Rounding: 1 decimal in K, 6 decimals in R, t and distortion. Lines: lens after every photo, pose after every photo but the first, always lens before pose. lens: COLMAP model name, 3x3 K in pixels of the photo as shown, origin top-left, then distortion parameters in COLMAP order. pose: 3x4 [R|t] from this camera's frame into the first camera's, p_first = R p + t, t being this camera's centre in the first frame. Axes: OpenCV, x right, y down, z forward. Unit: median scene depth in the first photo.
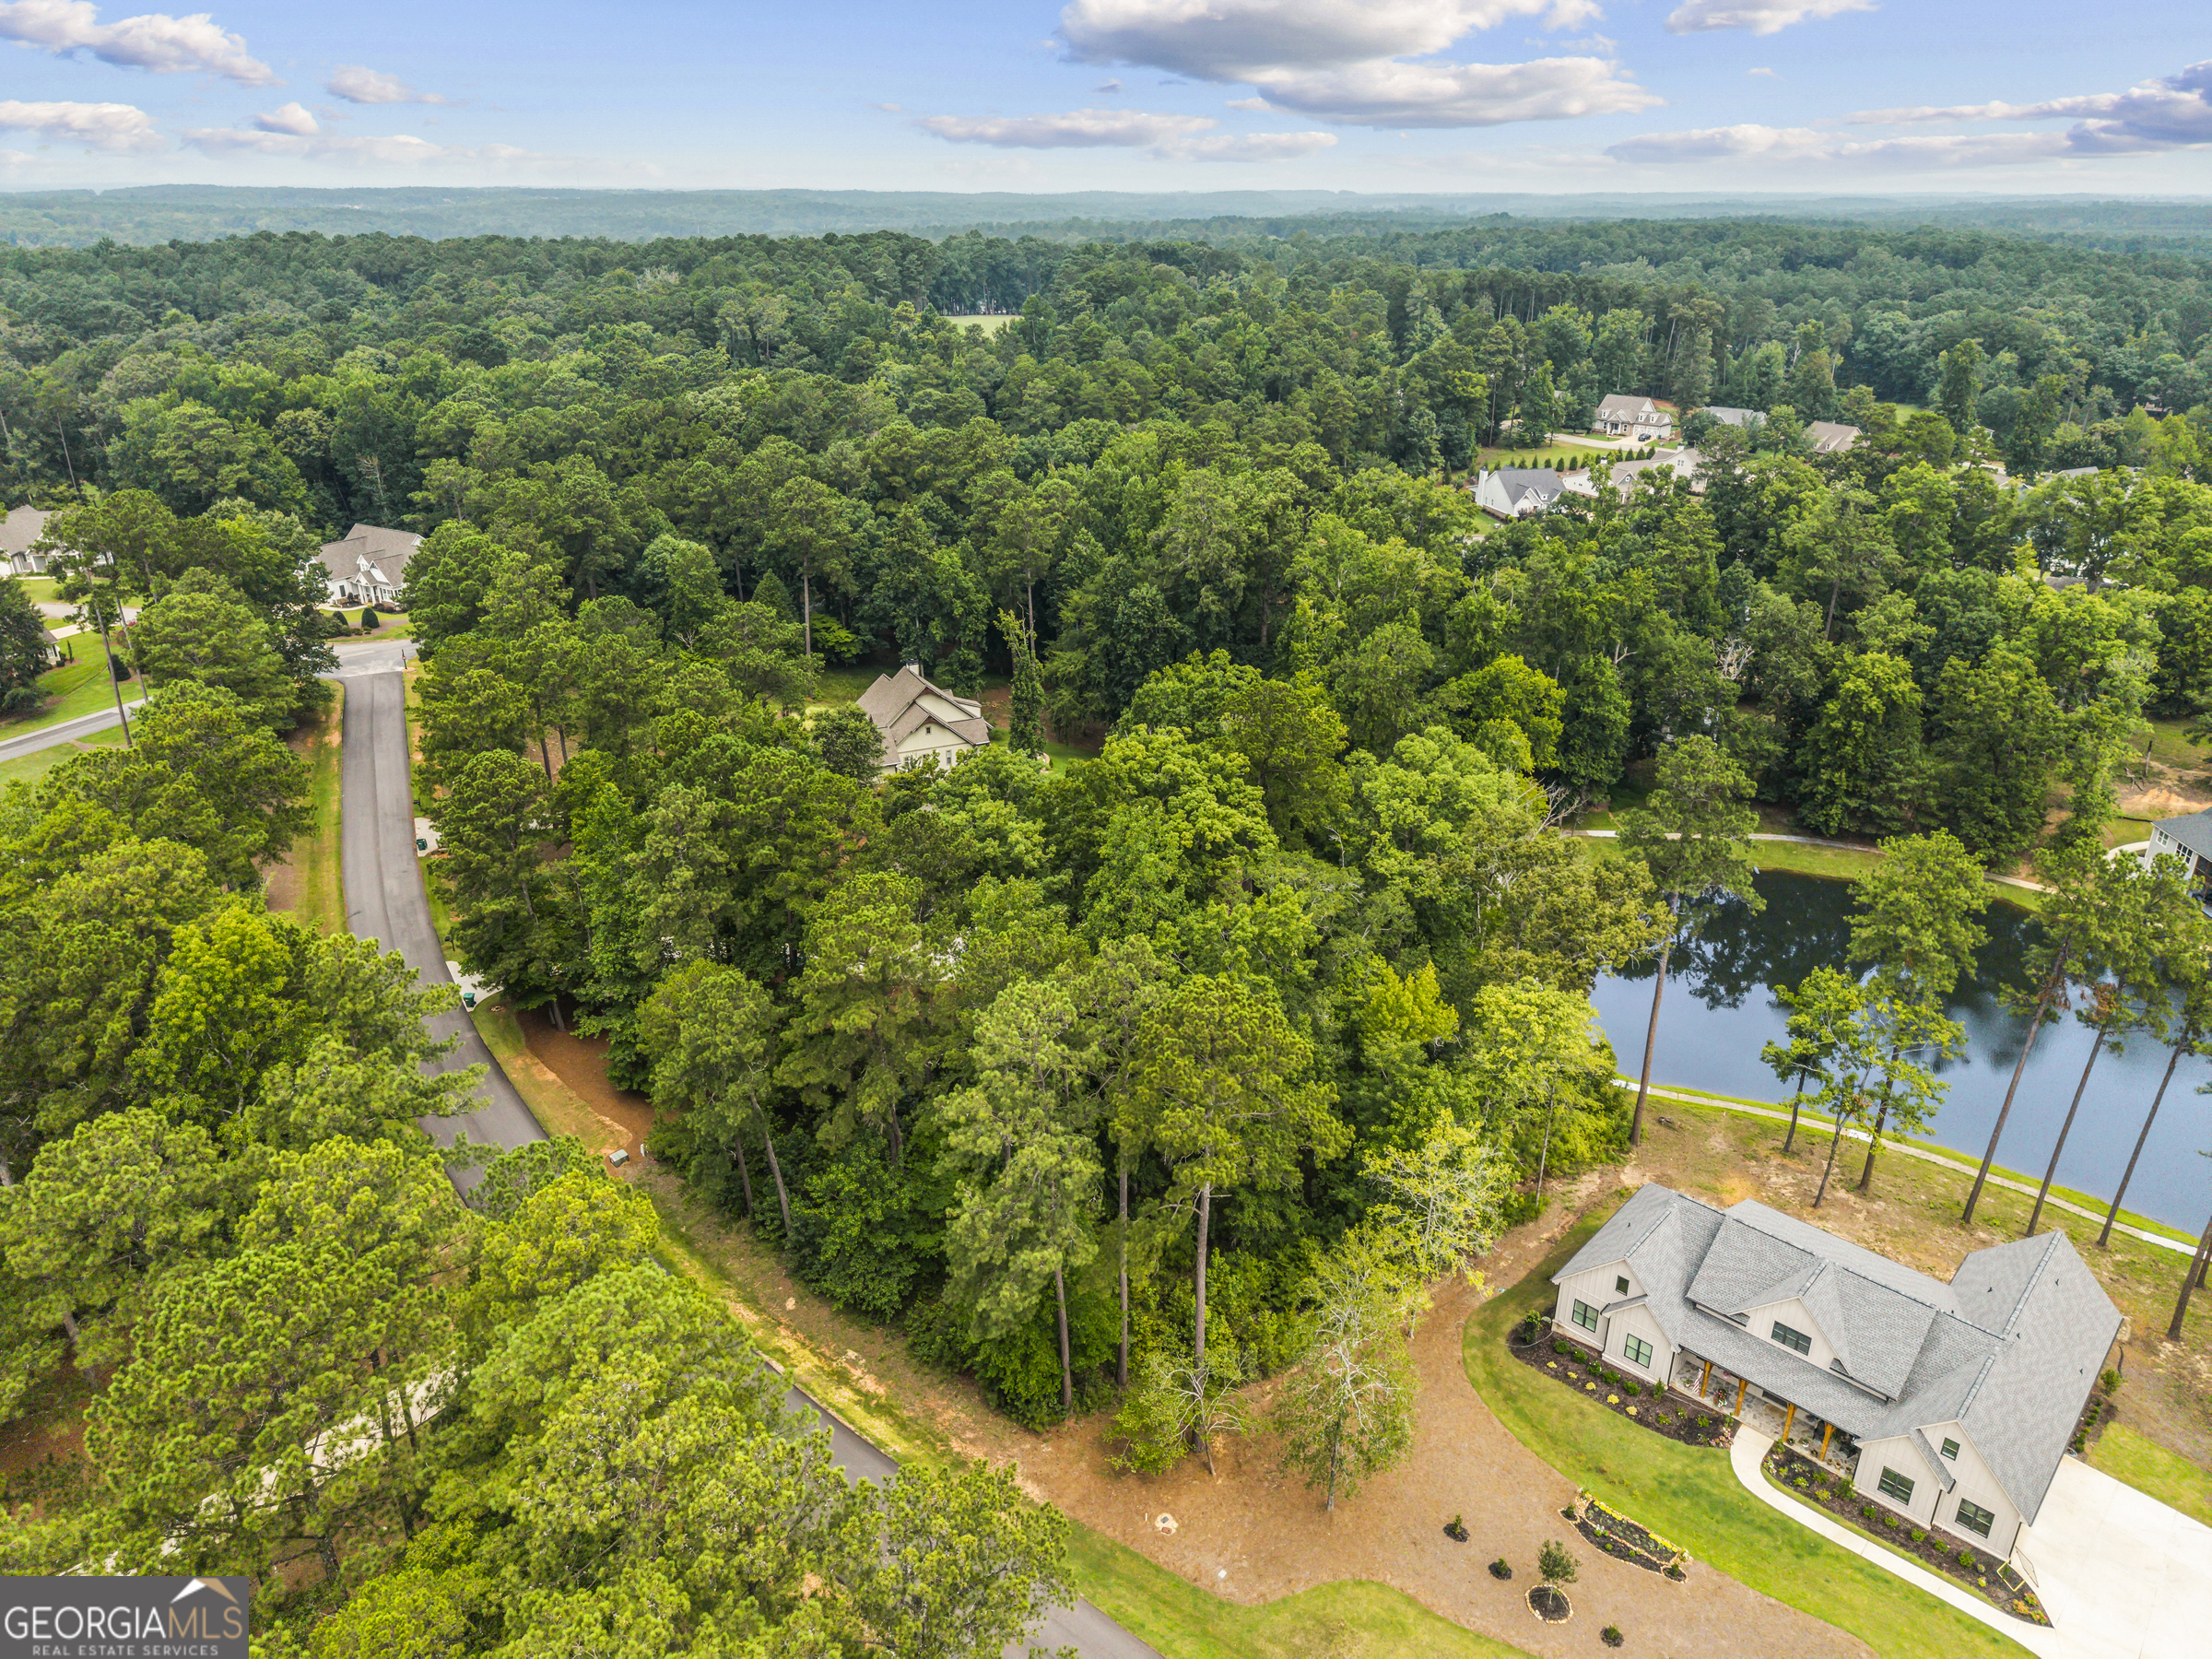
lens RADIAL K [[1331.5, 0, 1106.0], [0, 1331.5, 829.5], [0, 0, 1]] dist [0.027358, -0.029850]
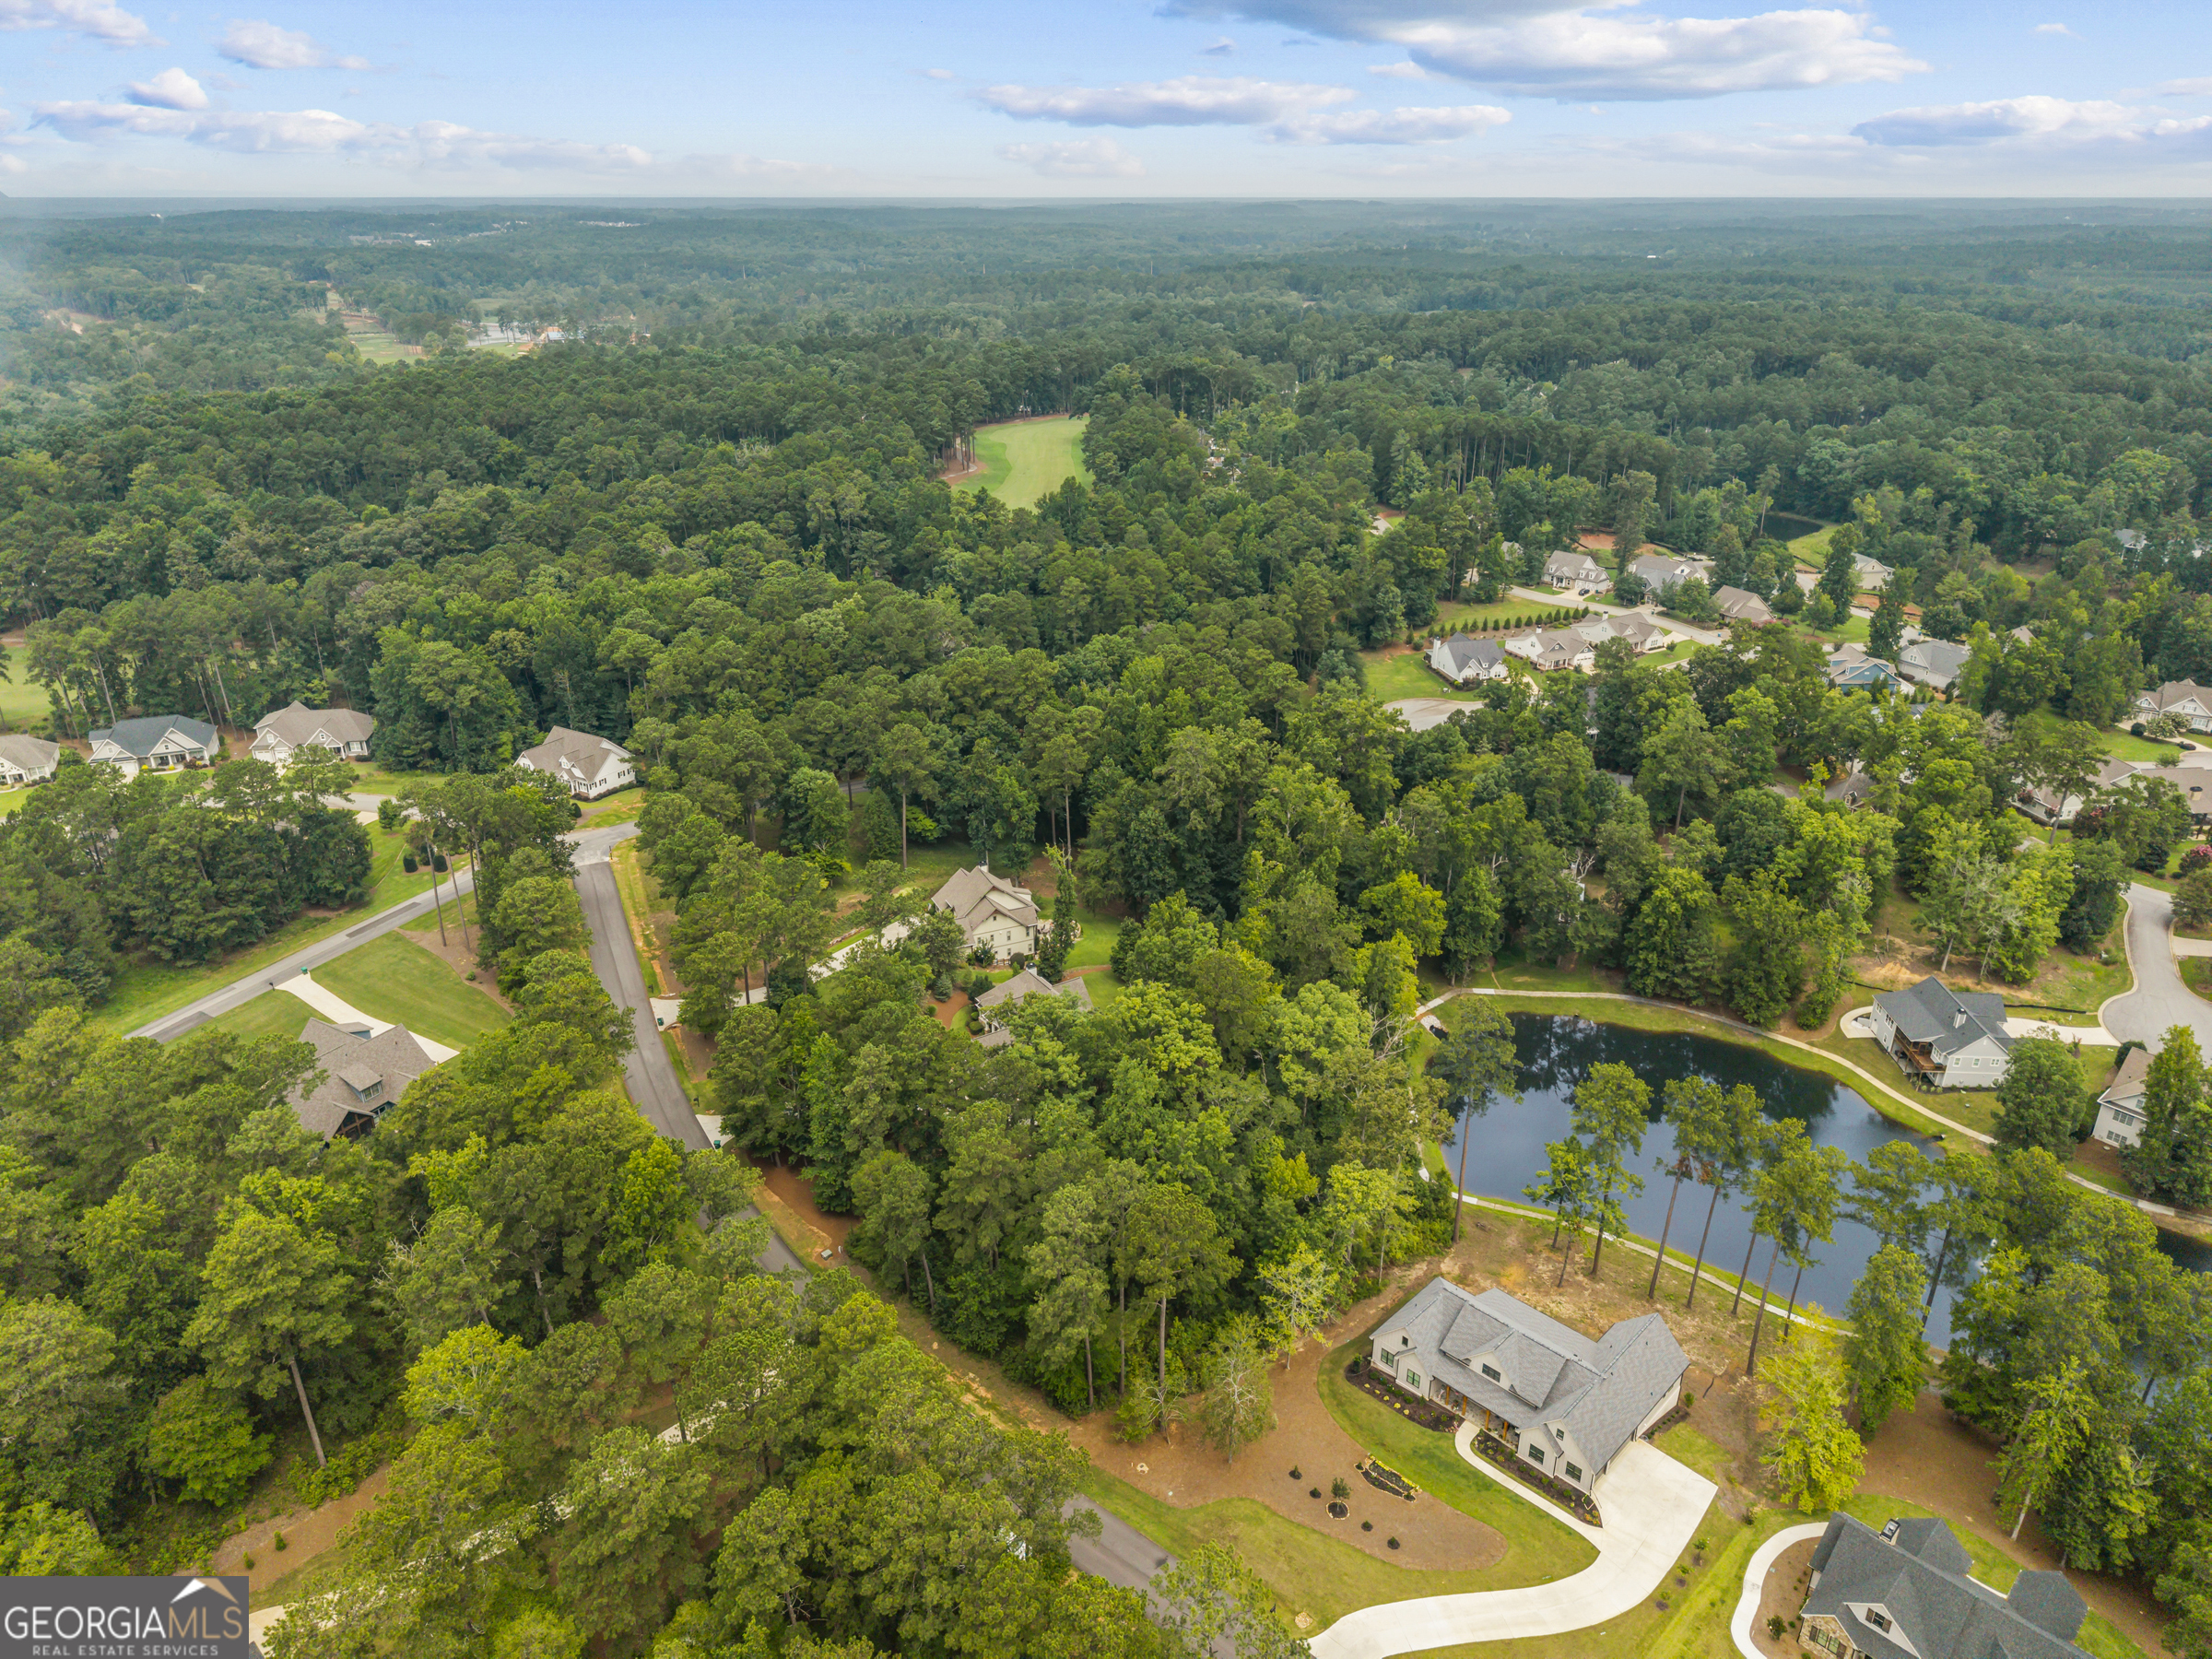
lens RADIAL K [[1418.2, 0, 1113.4], [0, 1418.2, 788.2], [0, 0, 1]] dist [0.076889, -0.156433]
pose [[0.999851, 0.006564, -0.015986, 0.024045], [-0.006559, 0.999978, 0.000386, -0.361589], [0.015988, -0.000281, 0.999872, -0.834389]]
